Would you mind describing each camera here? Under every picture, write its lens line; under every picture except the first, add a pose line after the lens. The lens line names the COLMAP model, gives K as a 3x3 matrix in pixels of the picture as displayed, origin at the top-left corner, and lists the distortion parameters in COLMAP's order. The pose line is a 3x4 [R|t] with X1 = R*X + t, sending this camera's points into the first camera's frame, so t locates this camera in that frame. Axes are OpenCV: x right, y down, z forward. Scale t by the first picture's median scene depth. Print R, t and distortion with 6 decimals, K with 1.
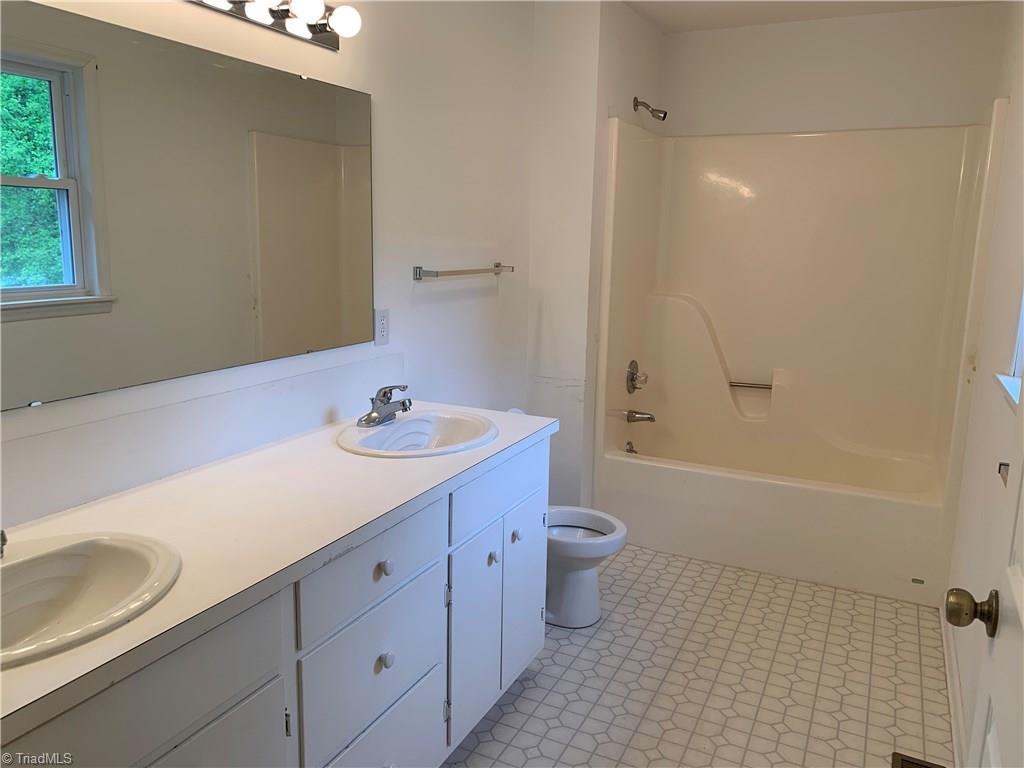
lens RADIAL K [[779.3, 0, 510.4], [0, 779.3, 382.1], [0, 0, 1]] dist [0.003120, -0.002486]
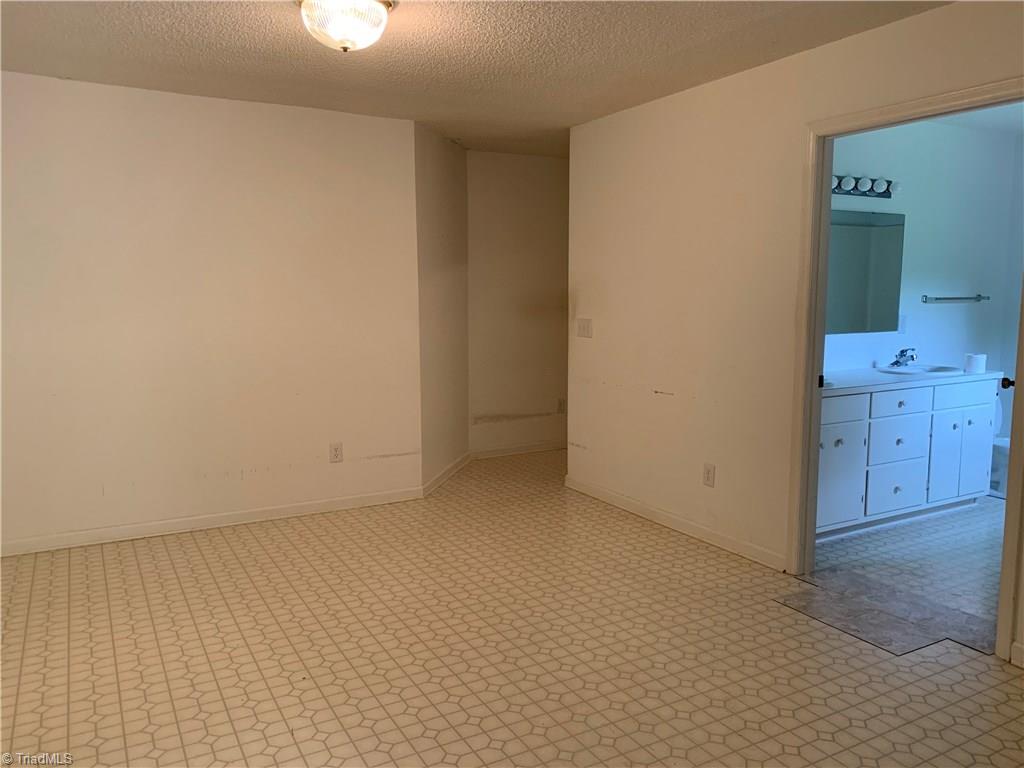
lens RADIAL K [[779.3, 0, 511.2], [0, 779.3, 381.7], [0, 0, 1]] dist [0.003120, -0.002486]
pose [[0.824644, 0.046845, -0.563709, 0.159177], [-0.087231, 0.995175, -0.044908, 0.285549], [0.558886, 0.086205, 0.824752, -1.339057]]
